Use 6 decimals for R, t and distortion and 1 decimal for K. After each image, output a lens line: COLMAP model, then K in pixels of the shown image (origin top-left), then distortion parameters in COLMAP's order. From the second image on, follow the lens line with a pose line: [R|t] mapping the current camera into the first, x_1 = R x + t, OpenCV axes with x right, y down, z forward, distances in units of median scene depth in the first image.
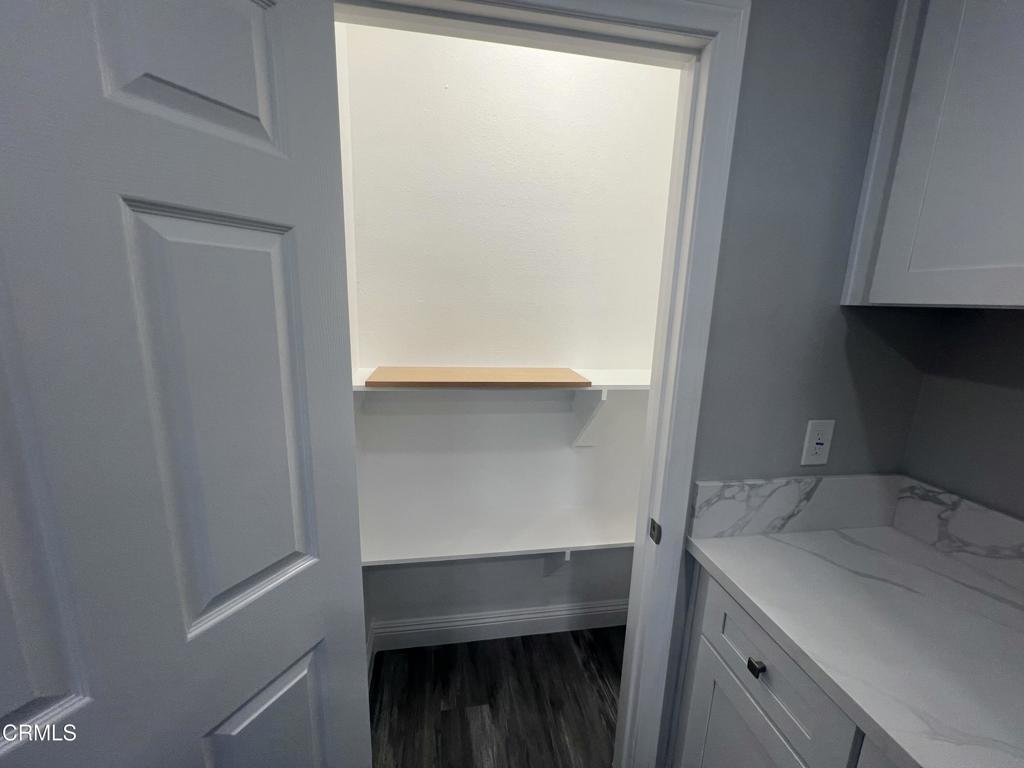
lens RADIAL K [[412.3, 0, 512.8], [0, 412.3, 386.6], [0, 0, 1]] dist [0.000962, 0.000298]
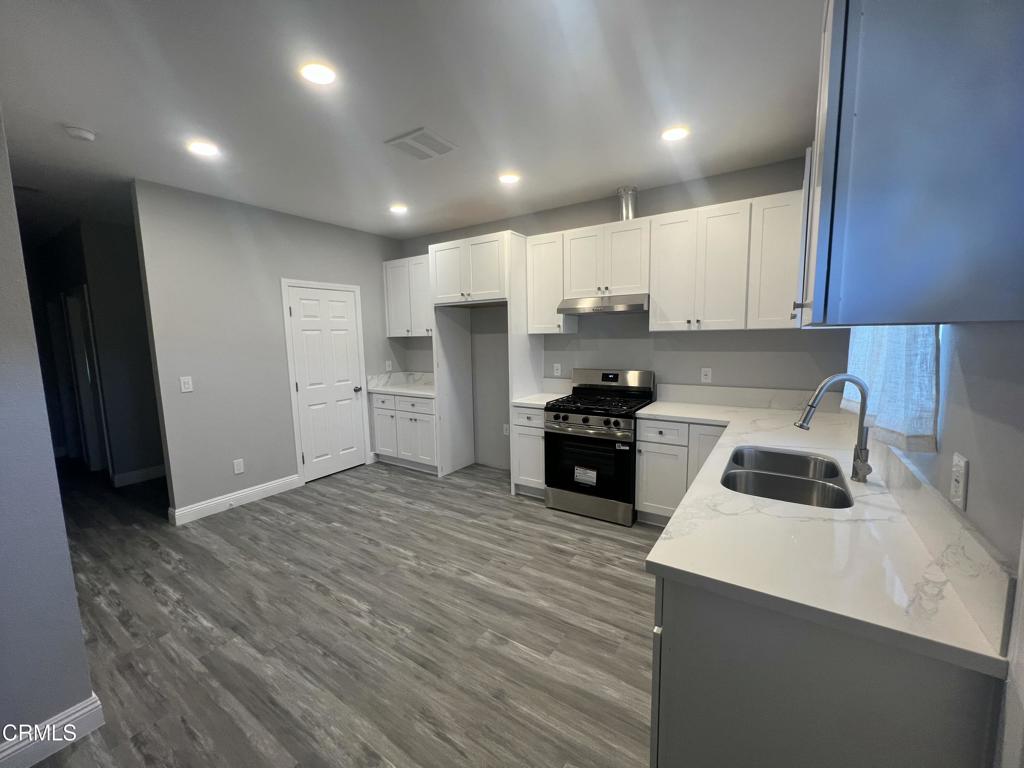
lens RADIAL K [[410.6, 0, 511.1], [0, 410.6, 379.0], [0, 0, 1]] dist [-0.001803, -0.000112]
pose [[0.694035, -0.128099, 0.708453, -1.681379], [0.186363, 0.982469, -0.004925, 0.580624], [-0.695402, 0.135448, 0.705741, -3.348240]]
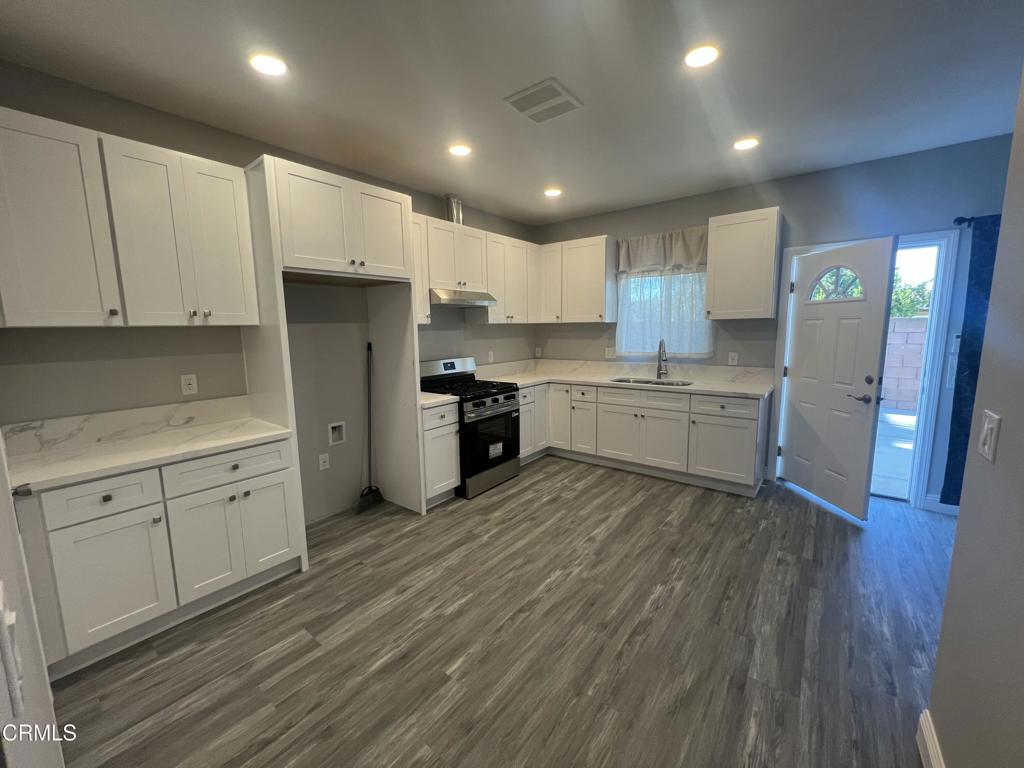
lens RADIAL K [[410.6, 0, 503.1], [0, 410.6, 386.5], [0, 0, 1]] dist [-0.001803, -0.000112]
pose [[-0.656174, -0.139775, 0.741552, -1.763042], [0.136617, 0.944452, 0.298908, -0.170403], [-0.742140, 0.297444, -0.600629, 0.459569]]
